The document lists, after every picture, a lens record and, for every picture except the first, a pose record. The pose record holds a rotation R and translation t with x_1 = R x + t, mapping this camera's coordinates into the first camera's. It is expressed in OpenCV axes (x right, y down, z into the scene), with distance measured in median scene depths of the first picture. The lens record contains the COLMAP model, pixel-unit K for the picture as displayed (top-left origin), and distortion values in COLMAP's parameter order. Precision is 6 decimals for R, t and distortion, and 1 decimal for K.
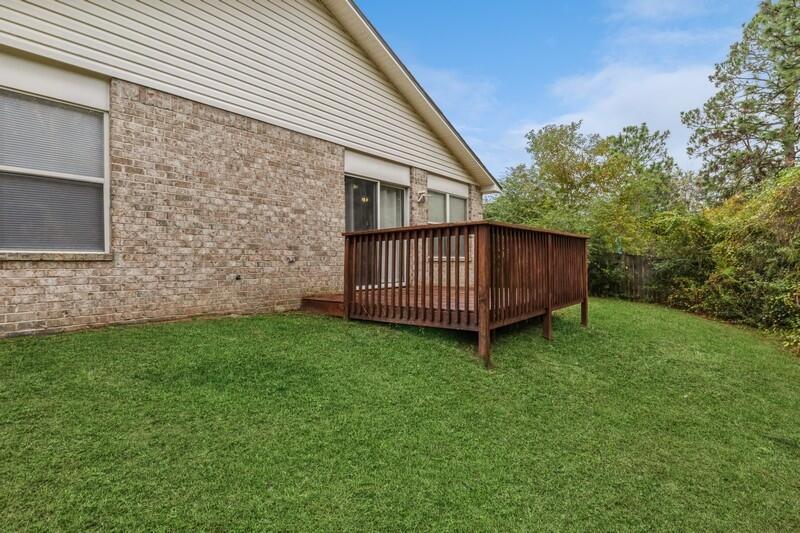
lens RADIAL K [[410.5, 0, 392.7], [0, 410.5, 269.1], [0, 0, 1]] dist [-0.014151, -0.000444]
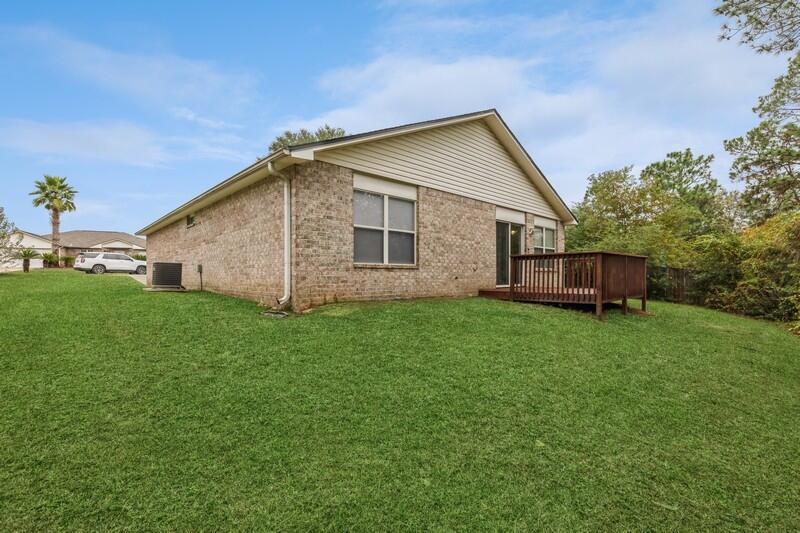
lens RADIAL K [[359.6, 0, 400.7], [0, 359.6, 273.1], [0, 0, 1]] dist [0.002826, 0.000131]
pose [[0.992592, 0.009740, -0.121103, -0.211899], [-0.011692, 0.999813, -0.015416, 0.013033], [0.120930, 0.016718, 0.992520, -0.360992]]
